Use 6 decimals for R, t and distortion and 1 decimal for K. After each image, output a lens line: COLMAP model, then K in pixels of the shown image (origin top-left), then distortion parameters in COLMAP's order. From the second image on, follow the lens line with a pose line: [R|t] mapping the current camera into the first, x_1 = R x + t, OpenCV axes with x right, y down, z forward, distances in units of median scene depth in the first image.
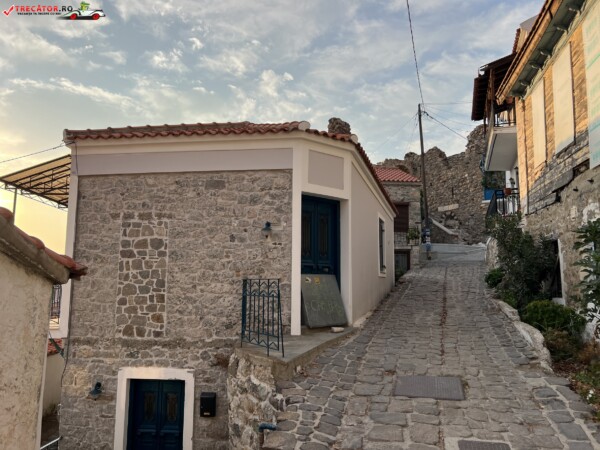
lens RADIAL K [[447.3, 0, 297.8], [0, 447.3, 224.5], [0, 0, 1]] dist [0.005872, -0.005251]
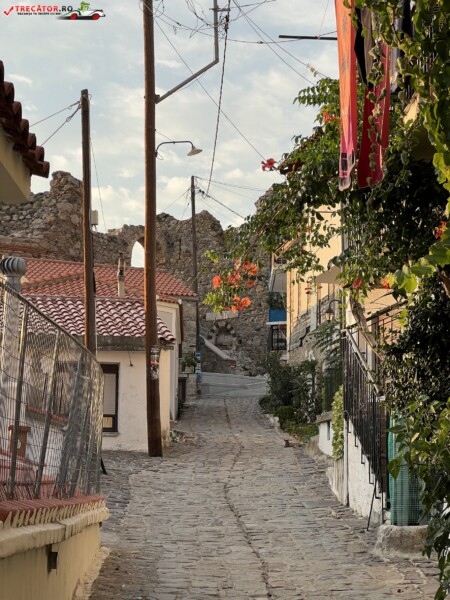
lens RADIAL K [[1339.6, 0, 224.9], [0, 1339.6, 299.8], [0, 0, 1]] dist [-0.090774, 0.000000]
pose [[0.942186, 0.044390, 0.332138, -0.506475], [-0.040784, 0.999009, -0.017823, -0.048605], [-0.332600, 0.003246, 0.943062, -1.368592]]
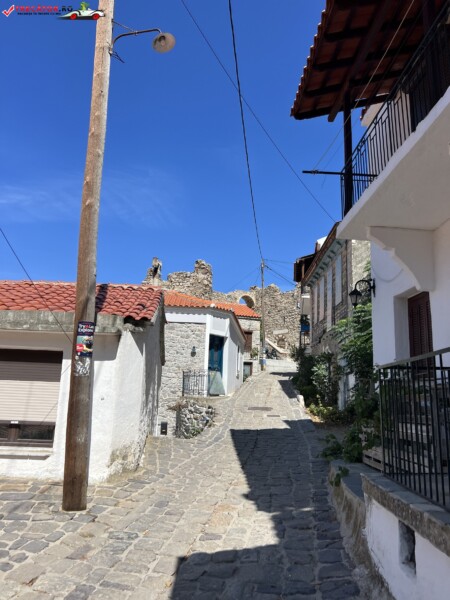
lens RADIAL K [[447.3, 0, 224.6], [0, 447.3, 300.6], [0, 0, 1]] dist [0.005872, -0.005251]
pose [[0.980358, 0.070170, 0.184322, -0.127296], [-0.055644, 0.995008, -0.082841, -0.020869], [-0.189215, 0.070957, 0.979368, -0.456175]]
